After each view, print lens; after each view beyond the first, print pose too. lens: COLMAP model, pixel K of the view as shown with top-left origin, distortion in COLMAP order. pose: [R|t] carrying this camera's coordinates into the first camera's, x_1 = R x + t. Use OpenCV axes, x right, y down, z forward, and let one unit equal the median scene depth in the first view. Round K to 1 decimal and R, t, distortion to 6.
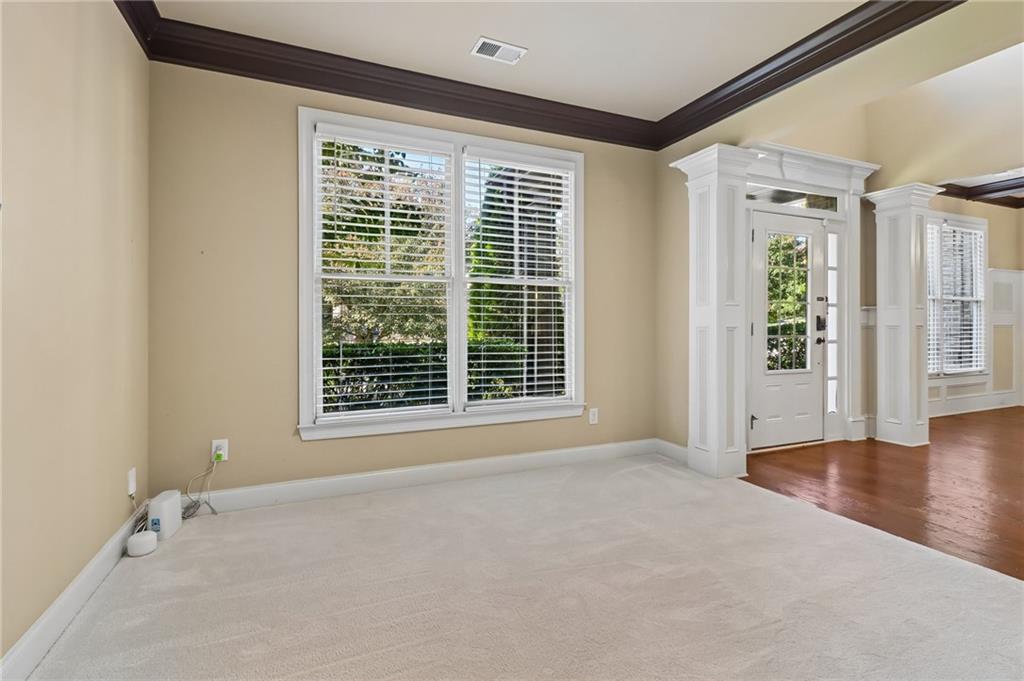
lens RADIAL K [[477.7, 0, 513.5], [0, 477.7, 324.4], [0, 0, 1]] dist [-0.000368, 0.000032]
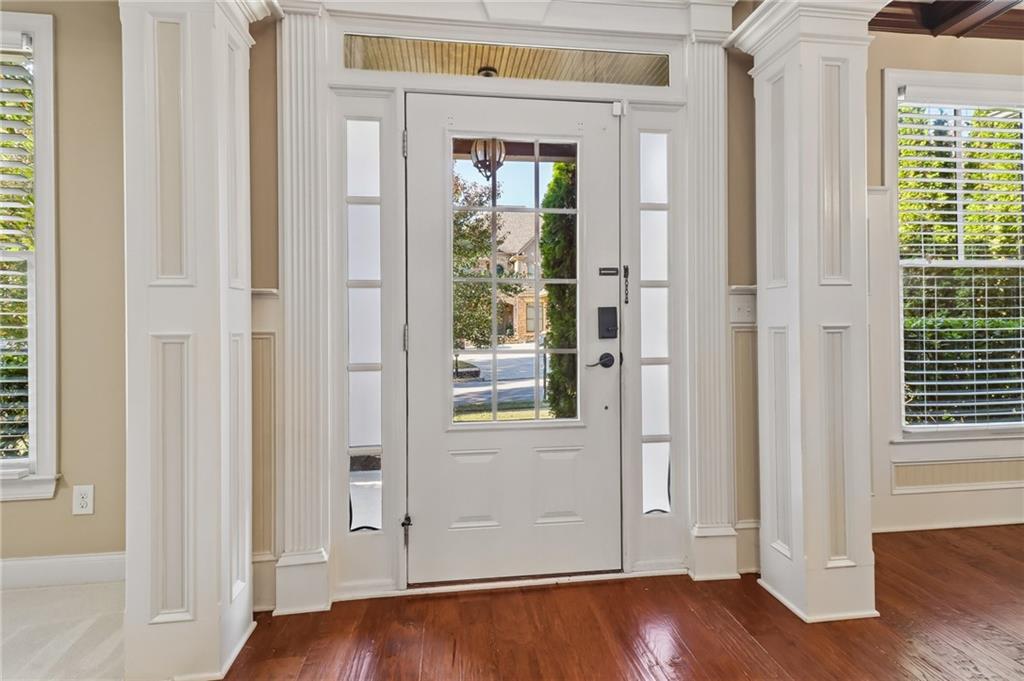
lens RADIAL K [[509.2, 0, 514.7], [0, 509.2, 326.8], [0, 0, 1]] dist [0.018232, 0.000013]
pose [[0.962774, -0.010519, -0.270103, 0.673584], [0.009740, 0.999944, -0.004226, 0.002391], [0.270132, 0.001438, 0.962822, 0.478446]]
